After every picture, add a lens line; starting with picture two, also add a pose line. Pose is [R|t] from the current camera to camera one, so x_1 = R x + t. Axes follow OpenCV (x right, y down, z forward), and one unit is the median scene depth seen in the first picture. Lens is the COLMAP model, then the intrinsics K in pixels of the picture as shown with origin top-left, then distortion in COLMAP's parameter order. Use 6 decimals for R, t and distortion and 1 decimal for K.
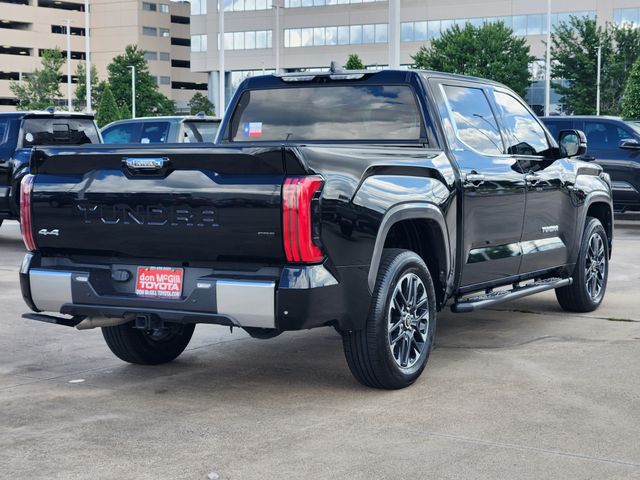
lens RADIAL K [[1193.2, 0, 334.5], [0, 1193.2, 239.8], [0, 0, 1]] dist [-0.851854, 13.999684]
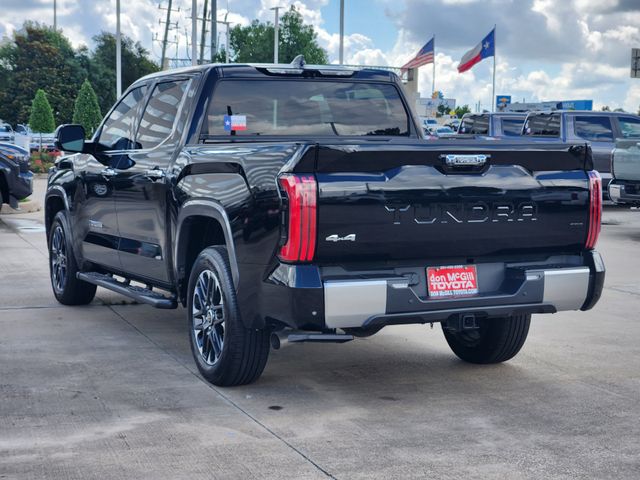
lens RADIAL K [[1204.2, 0, 353.4], [0, 1204.2, 240.7], [0, 0, 1]] dist [-0.035346, 0.496100]
pose [[0.568971, -0.056511, 0.820413, -1.011561], [0.053451, 0.998068, 0.031679, -0.033574], [-0.820618, 0.025827, 0.570893, 0.497650]]
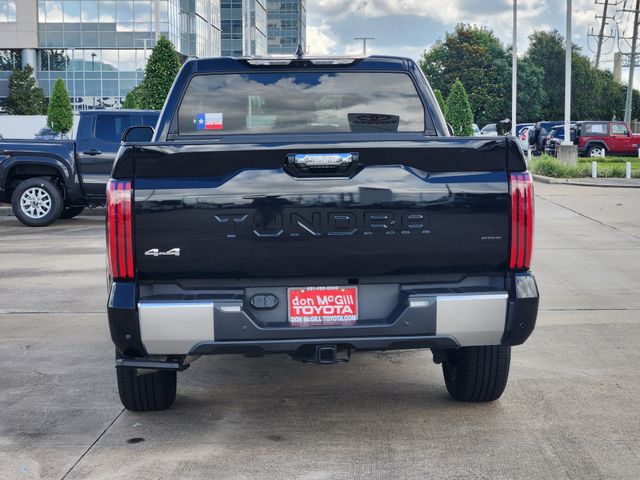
lens RADIAL K [[1204.2, 0, 353.4], [0, 1204.2, 240.7], [0, 0, 1]] dist [-0.035346, 0.496100]
pose [[0.831487, -0.048394, 0.553432, -0.591198], [0.048519, 0.998718, 0.014436, -0.019850], [-0.553421, 0.014849, 0.832769, 0.292549]]
